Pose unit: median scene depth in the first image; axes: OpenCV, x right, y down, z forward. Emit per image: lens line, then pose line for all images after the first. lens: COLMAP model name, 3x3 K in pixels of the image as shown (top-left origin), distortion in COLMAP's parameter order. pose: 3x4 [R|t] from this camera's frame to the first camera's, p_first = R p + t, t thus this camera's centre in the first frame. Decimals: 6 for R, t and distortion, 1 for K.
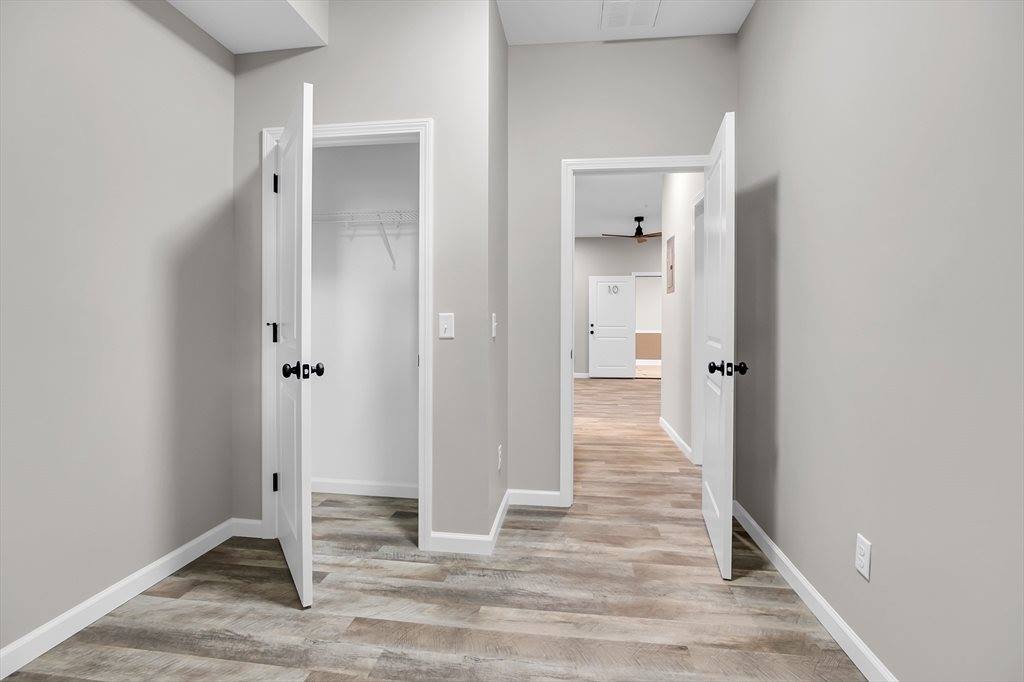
lens RADIAL K [[523.5, 0, 507.6], [0, 523.5, 336.6], [0, 0, 1]] dist [0.000095, -0.000004]
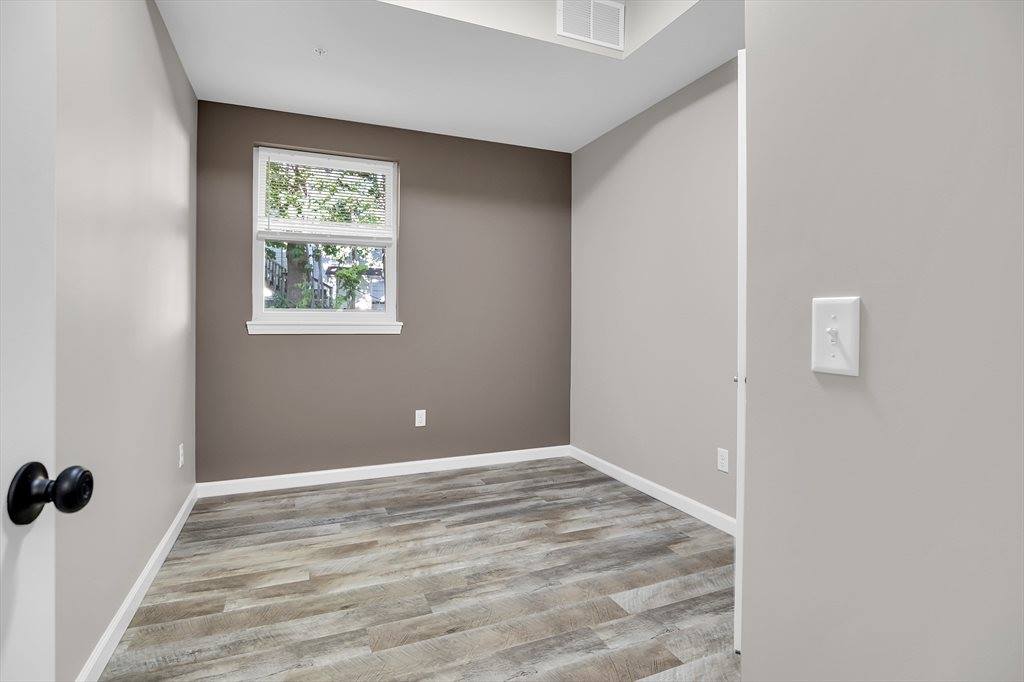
lens RADIAL K [[523.5, 0, 513.3], [0, 523.5, 341.2], [0, 0, 1]] dist [0.000095, -0.000004]
pose [[-0.863045, 0.016956, -0.504842, 0.421912], [-0.010490, 0.998619, 0.051473, -0.044613], [0.505017, 0.049720, -0.861676, 1.737752]]
